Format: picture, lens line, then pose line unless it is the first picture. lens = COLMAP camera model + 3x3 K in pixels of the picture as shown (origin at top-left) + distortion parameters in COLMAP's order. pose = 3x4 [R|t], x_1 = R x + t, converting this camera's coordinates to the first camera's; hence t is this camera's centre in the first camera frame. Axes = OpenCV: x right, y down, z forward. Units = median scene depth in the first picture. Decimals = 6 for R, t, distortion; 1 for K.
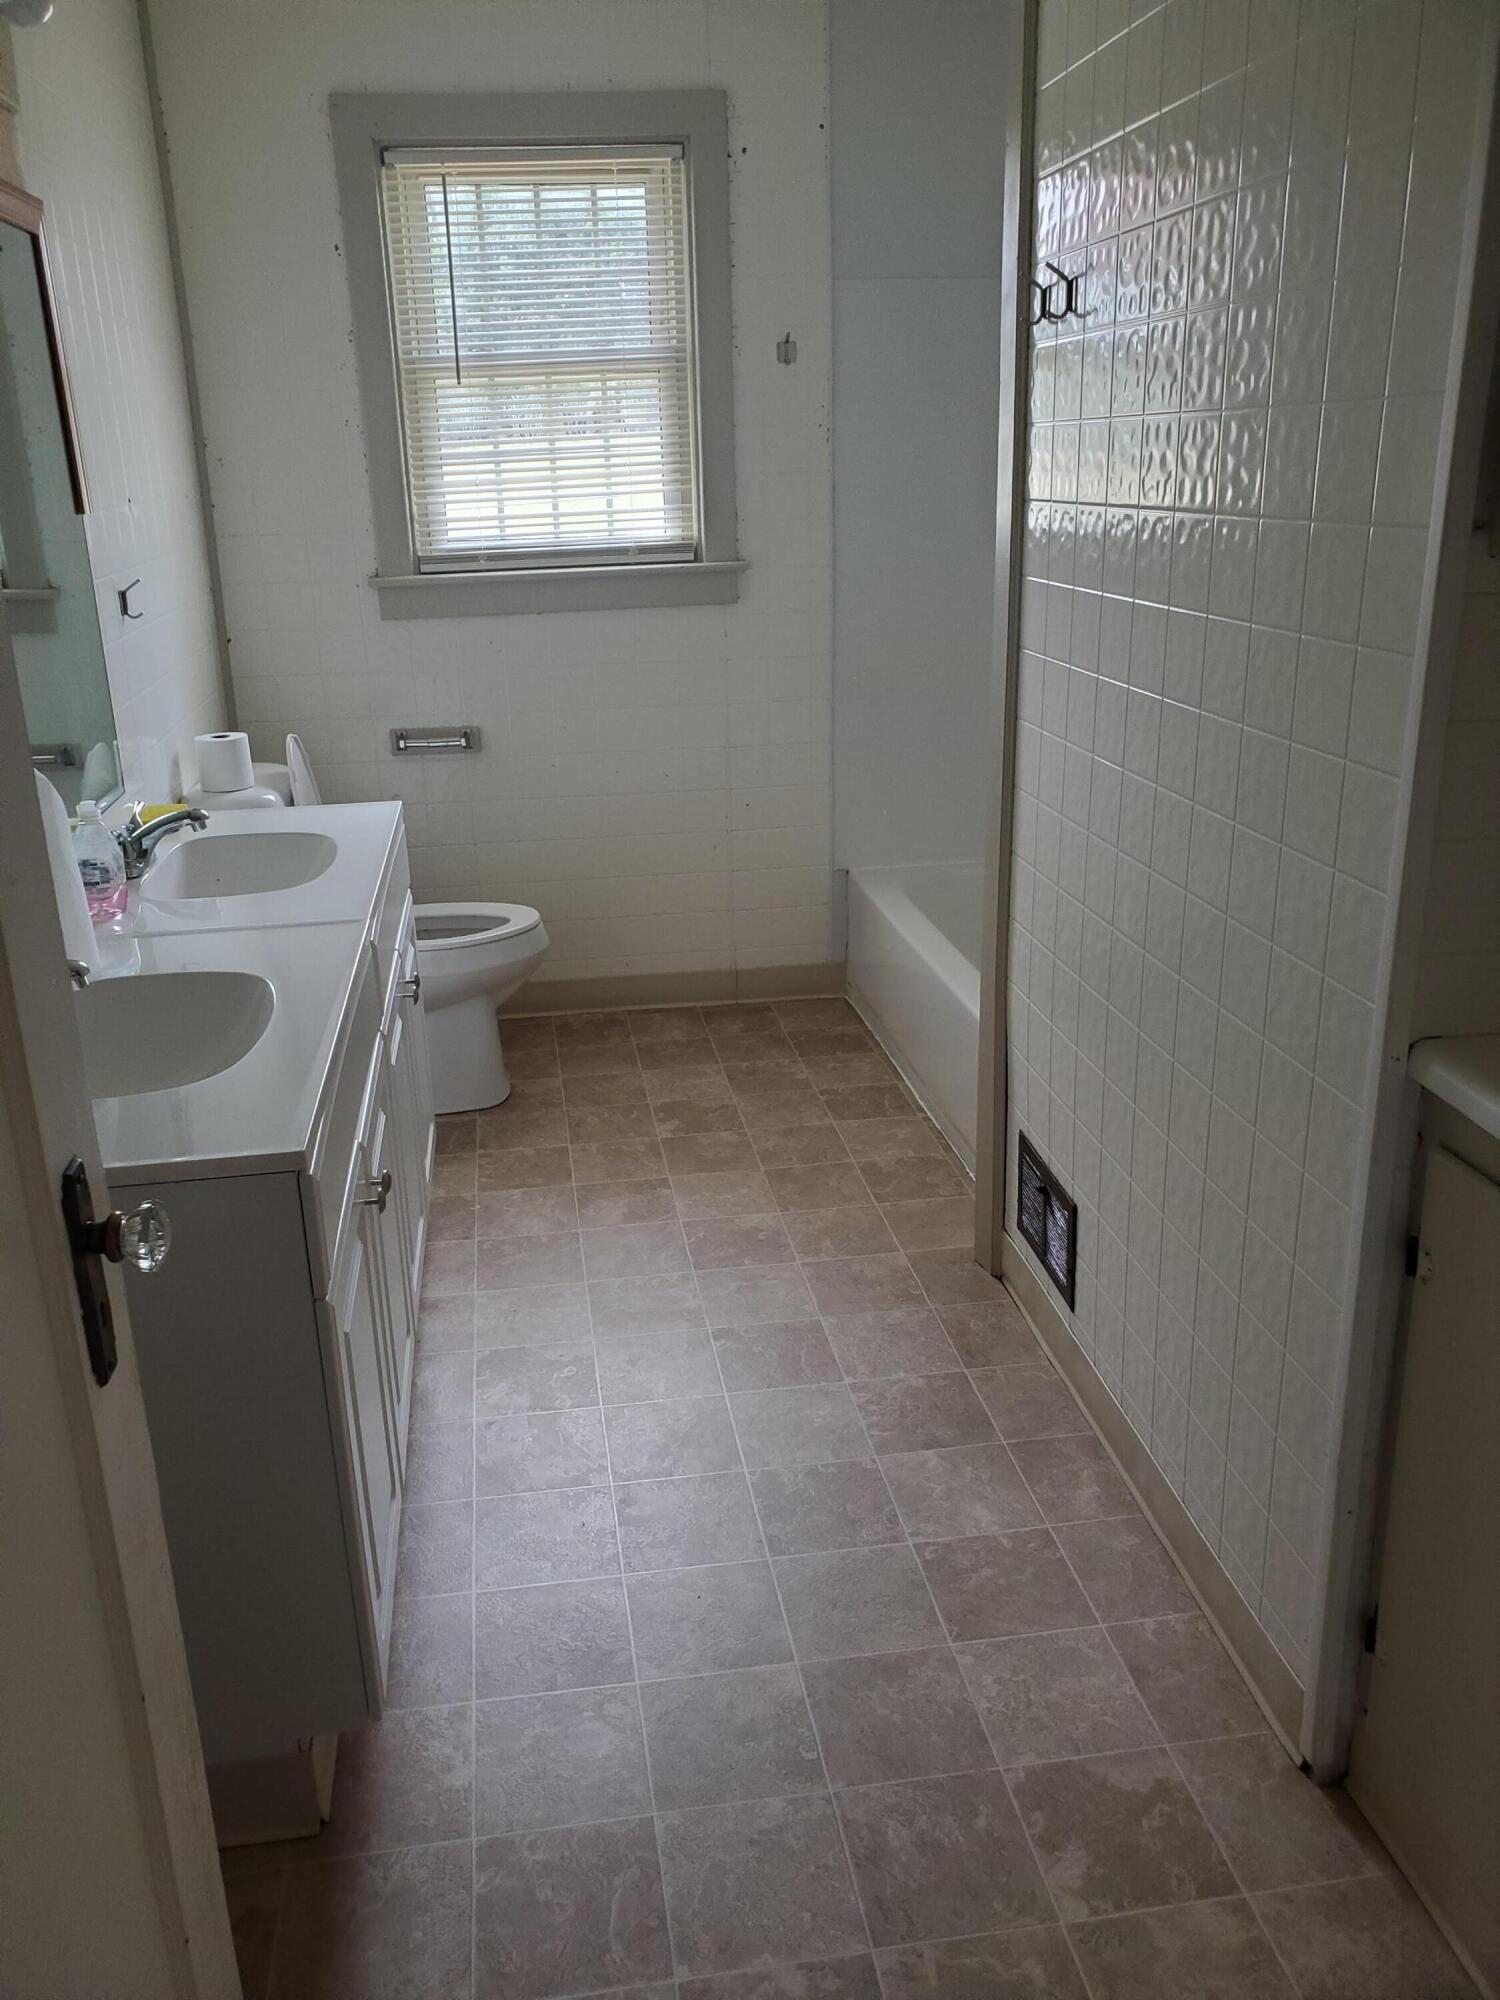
lens RADIAL K [[1560.0, 0, 740.6], [0, 1560.0, 998.9], [0, 0, 1]] dist [0.031237, -0.034393]
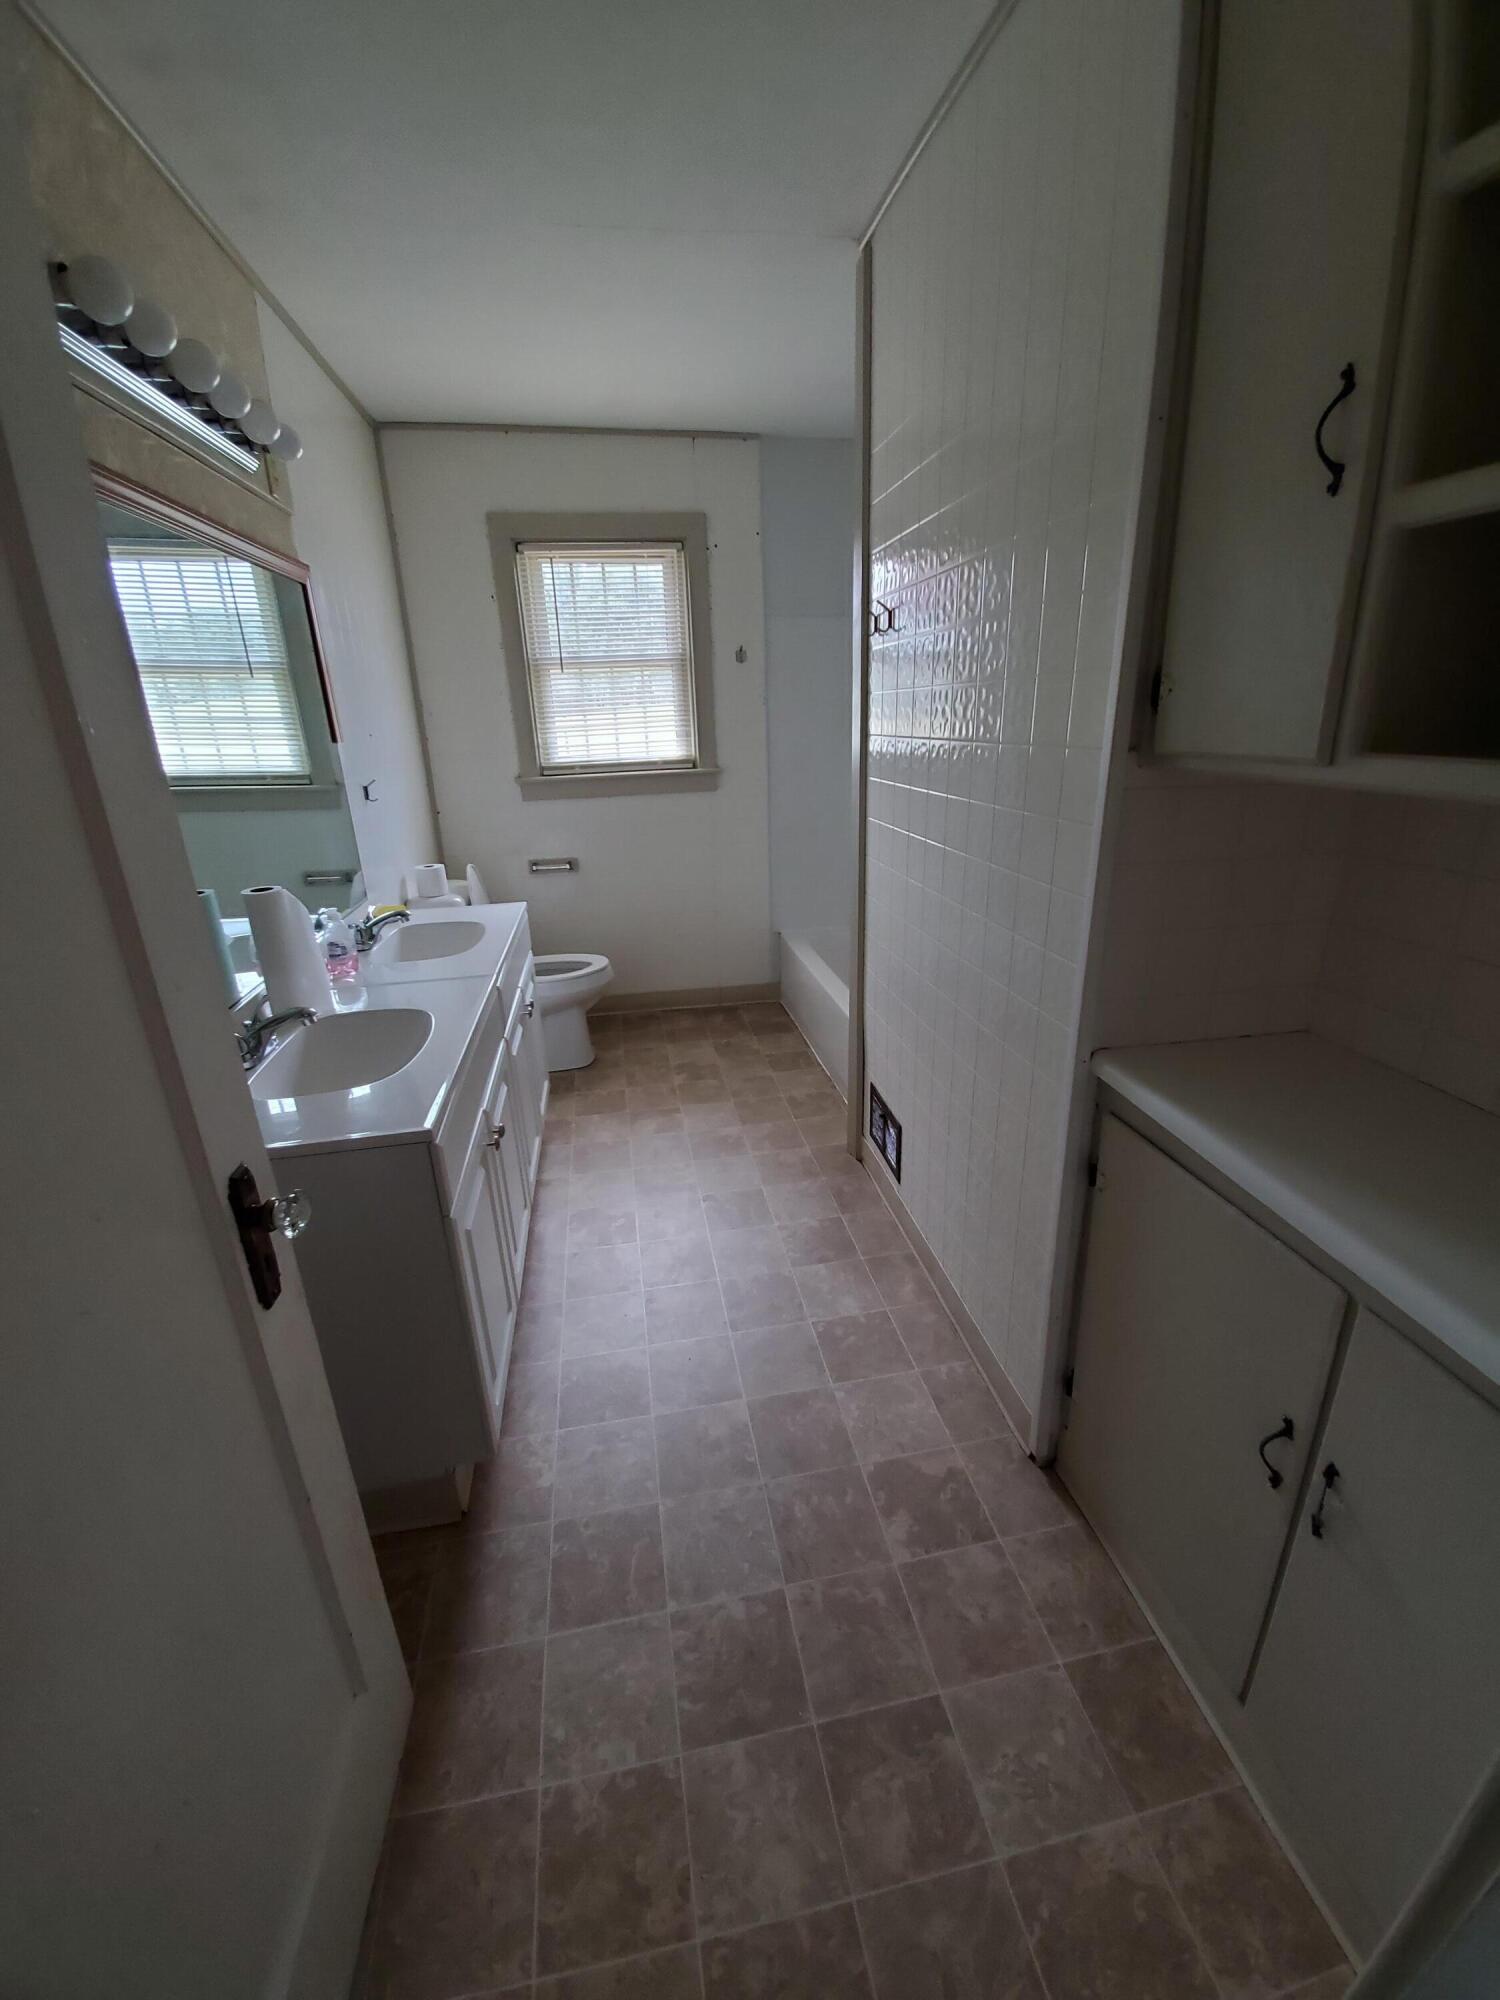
lens RADIAL K [[791.5, 0, 766.4], [0, 791.5, 993.4], [0, 0, 1]] dist [0.002582, -0.009000]
pose [[0.999086, -0.013016, 0.040712, 0.026109], [0.012819, 0.999905, 0.005083, -0.029283], [-0.040774, -0.004557, 0.999158, 0.101586]]
